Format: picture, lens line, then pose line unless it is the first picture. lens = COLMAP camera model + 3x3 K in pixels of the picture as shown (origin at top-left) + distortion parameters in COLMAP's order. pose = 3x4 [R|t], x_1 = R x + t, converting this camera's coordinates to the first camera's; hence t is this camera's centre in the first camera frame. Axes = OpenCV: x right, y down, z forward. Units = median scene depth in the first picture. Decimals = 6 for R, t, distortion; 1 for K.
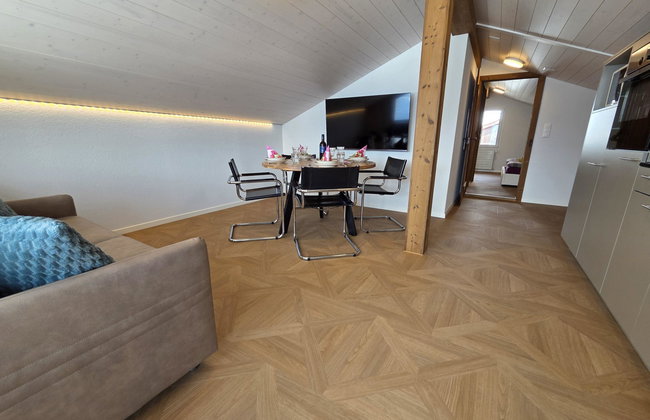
lens RADIAL K [[267.1, 0, 315.9], [0, 267.1, 210.8], [0, 0, 1]] dist [-0.000383, -0.000320]
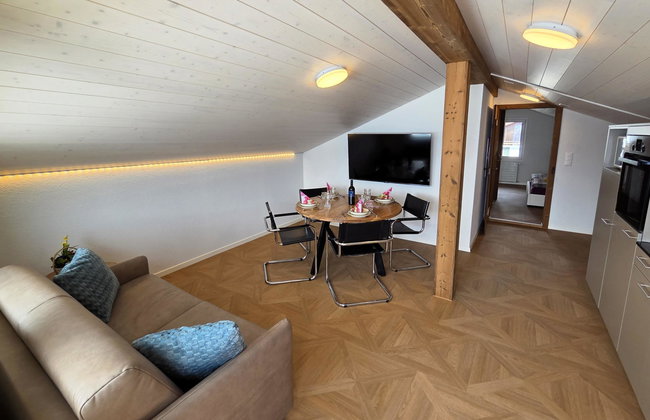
lens RADIAL K [[295.6, 0, 314.0], [0, 295.6, 186.3], [0, 0, 1]] dist [0.000189, 0.000826]
pose [[0.999623, -0.007054, -0.026531, -0.119871], [0.004592, 0.995773, -0.091737, -0.194406], [0.027066, 0.091580, 0.995430, -0.239404]]
